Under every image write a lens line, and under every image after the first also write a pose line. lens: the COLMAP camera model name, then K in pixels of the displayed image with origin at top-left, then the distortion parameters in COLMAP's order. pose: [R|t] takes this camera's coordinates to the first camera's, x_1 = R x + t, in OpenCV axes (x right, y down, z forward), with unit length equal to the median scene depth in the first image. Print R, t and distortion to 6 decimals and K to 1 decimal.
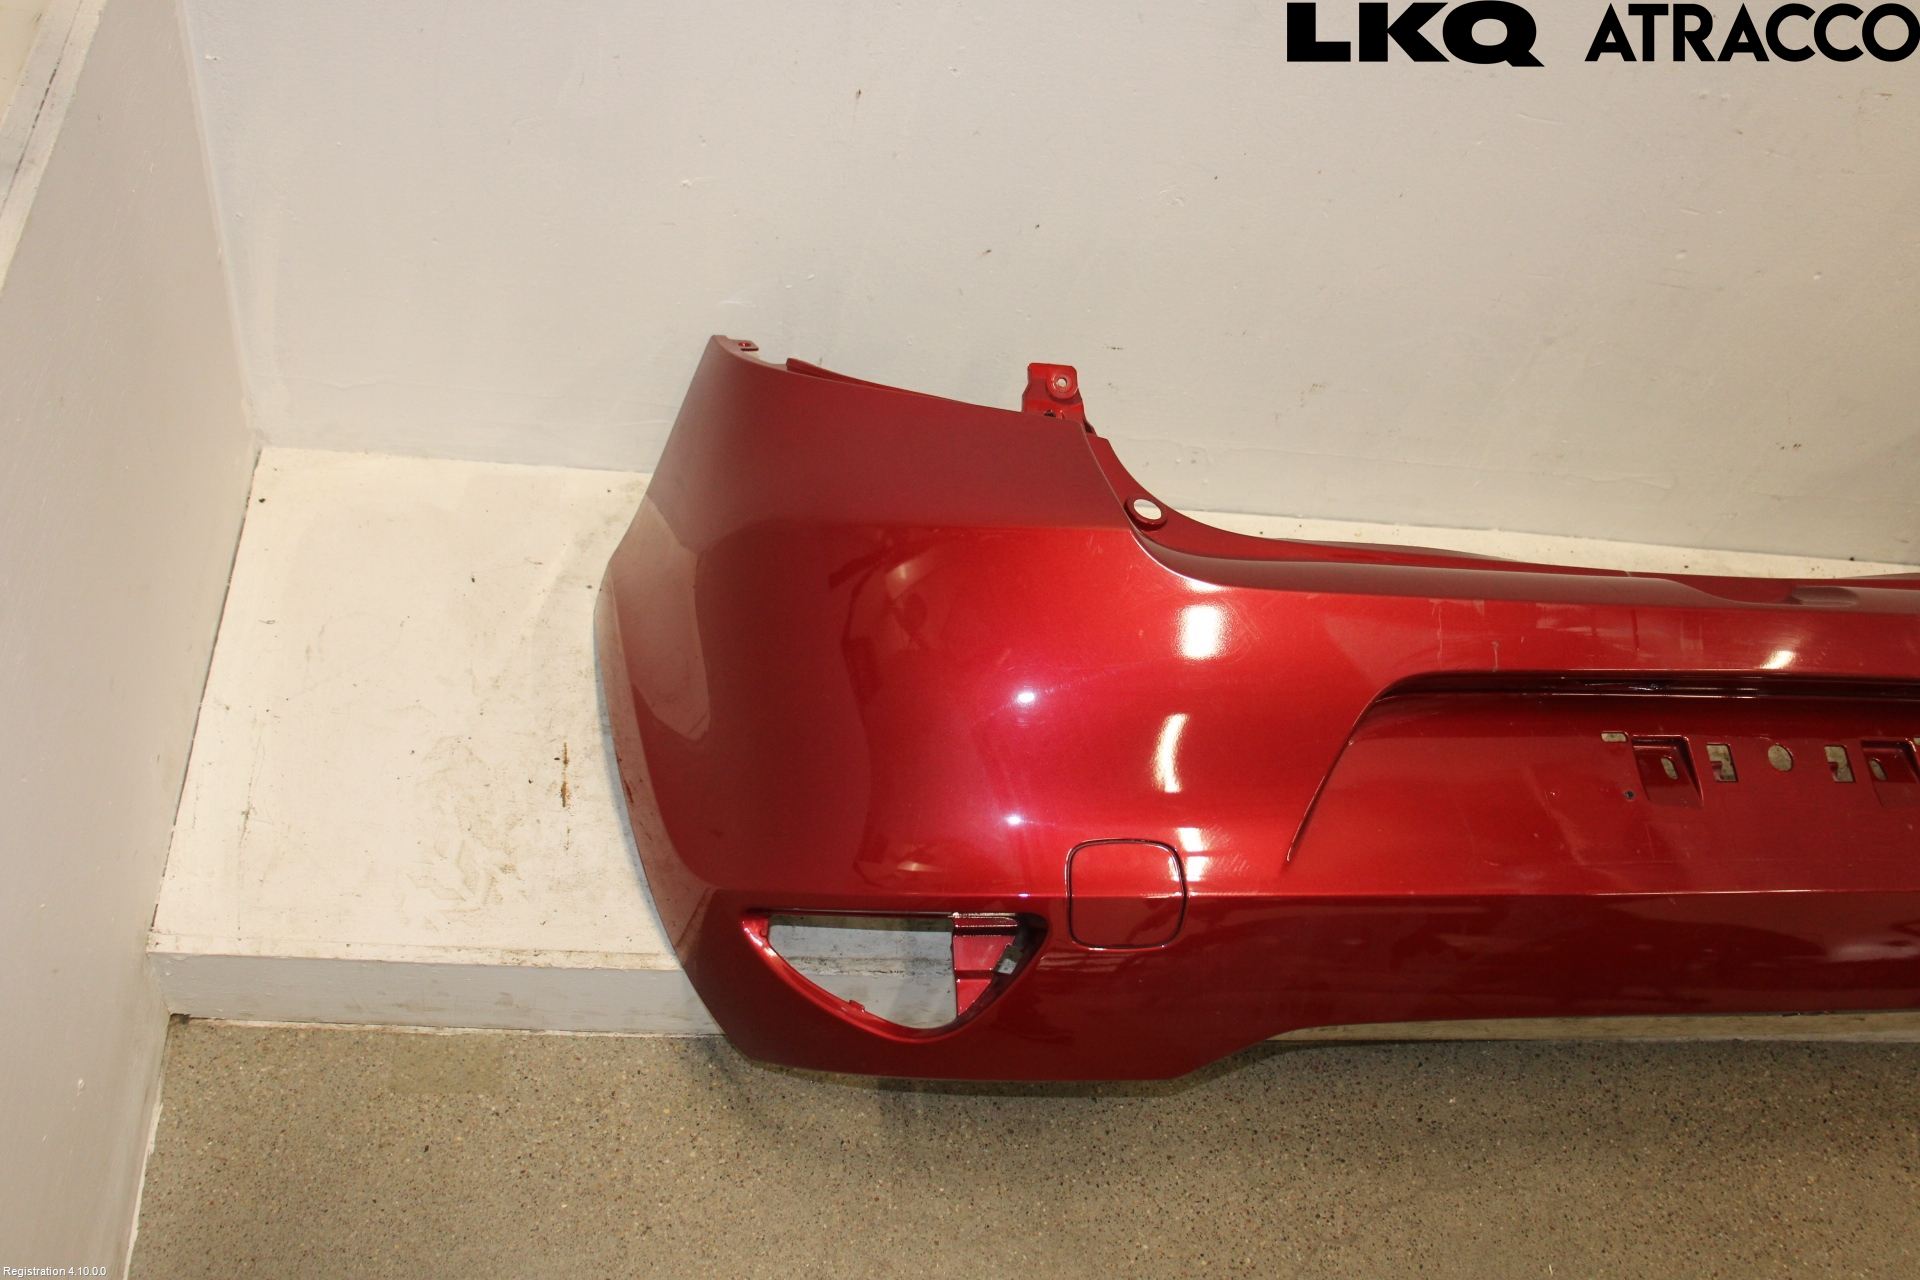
lens RADIAL K [[1758.0, 0, 967.0], [0, 1758.0, 641.3], [0, 0, 1]] dist [-0.127971, 0.162163]
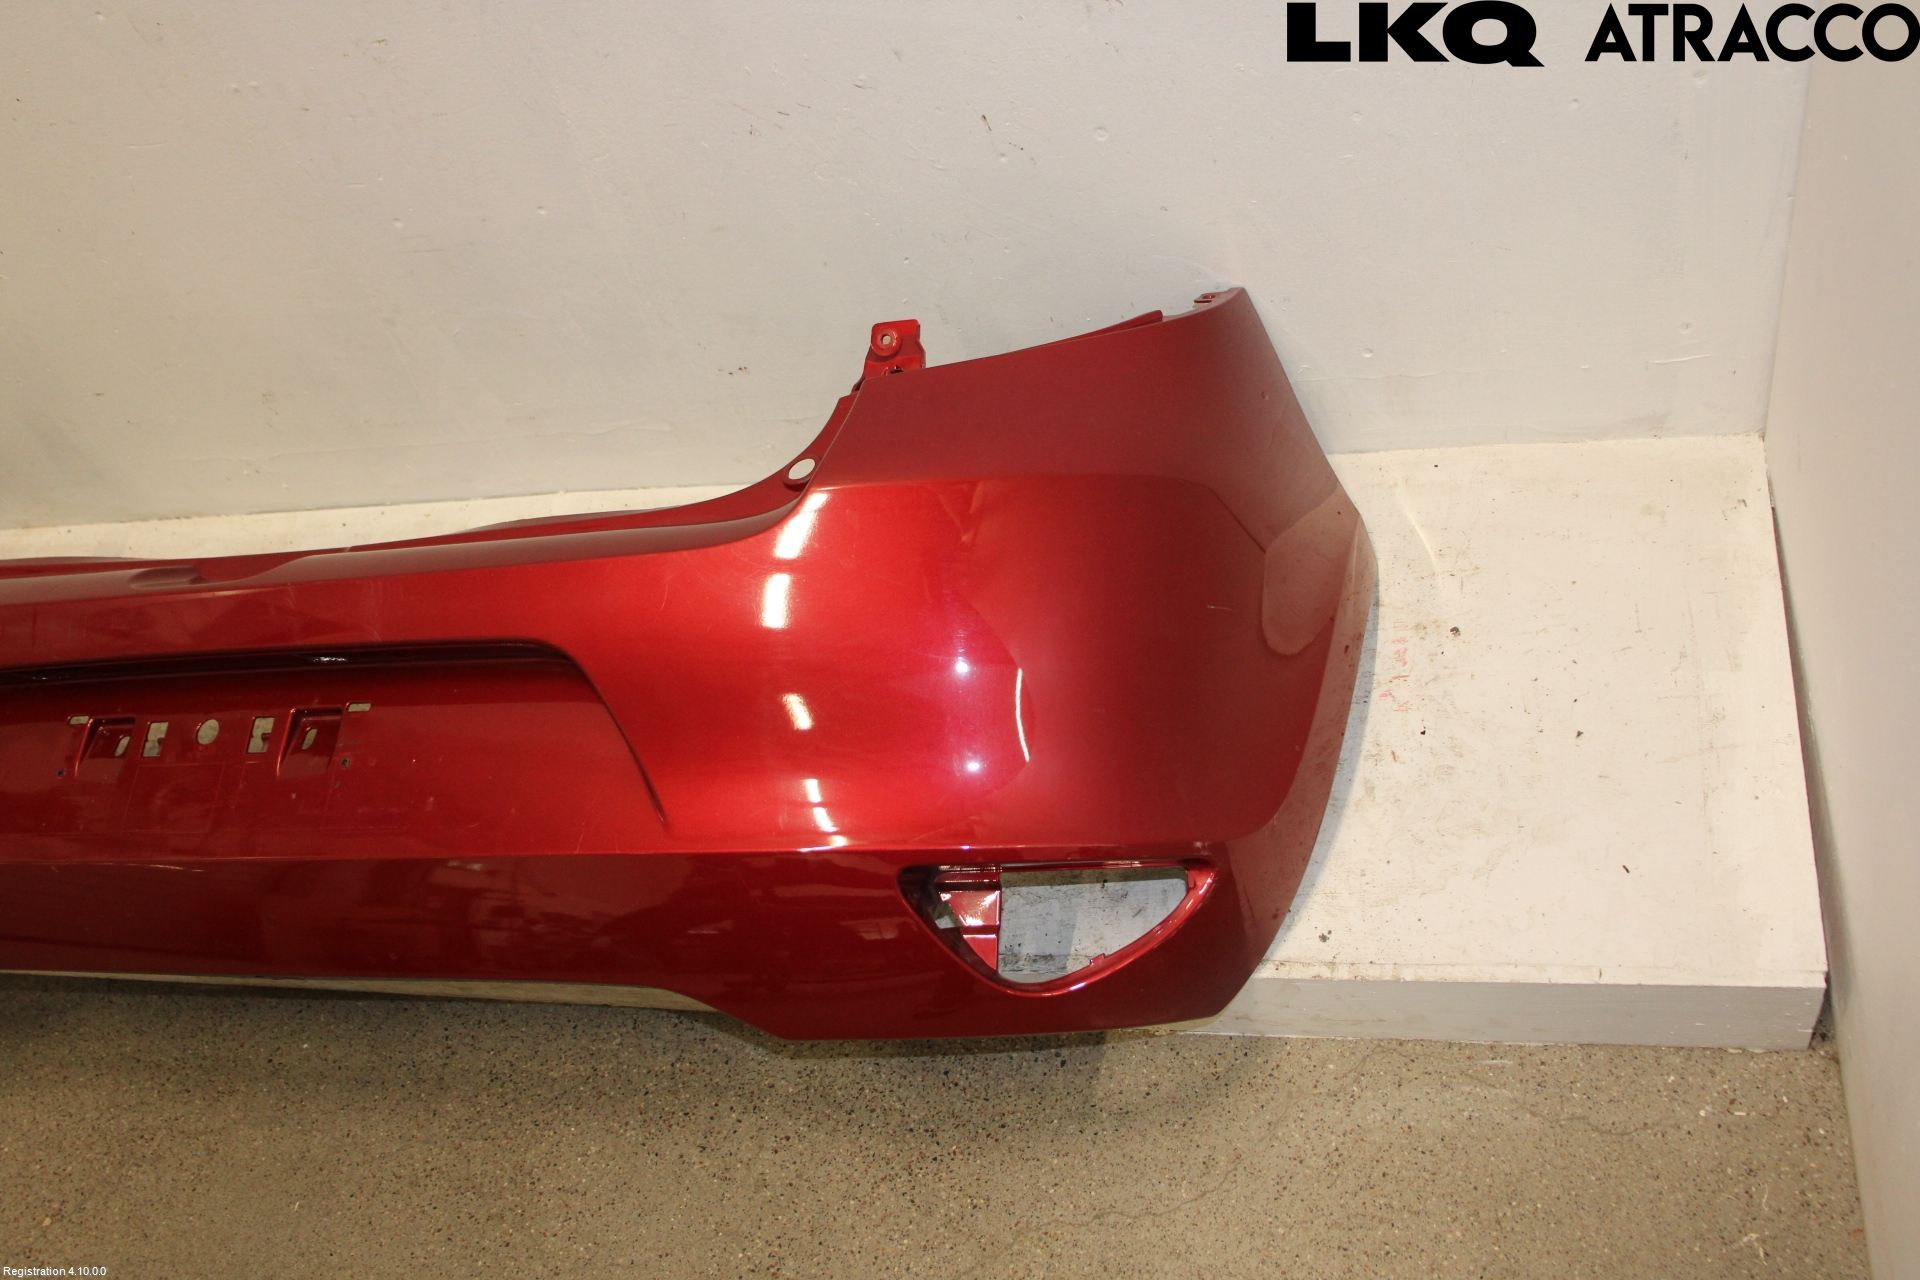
lens RADIAL K [[1758.0, 0, 967.0], [0, 1758.0, 641.3], [0, 0, 1]] dist [-0.127971, 0.162163]
pose [[0.875510, -0.069424, -0.478187, 1.233816], [0.084248, 0.996399, 0.009591, 0.039026], [0.475799, -0.048683, 0.878206, 0.272871]]
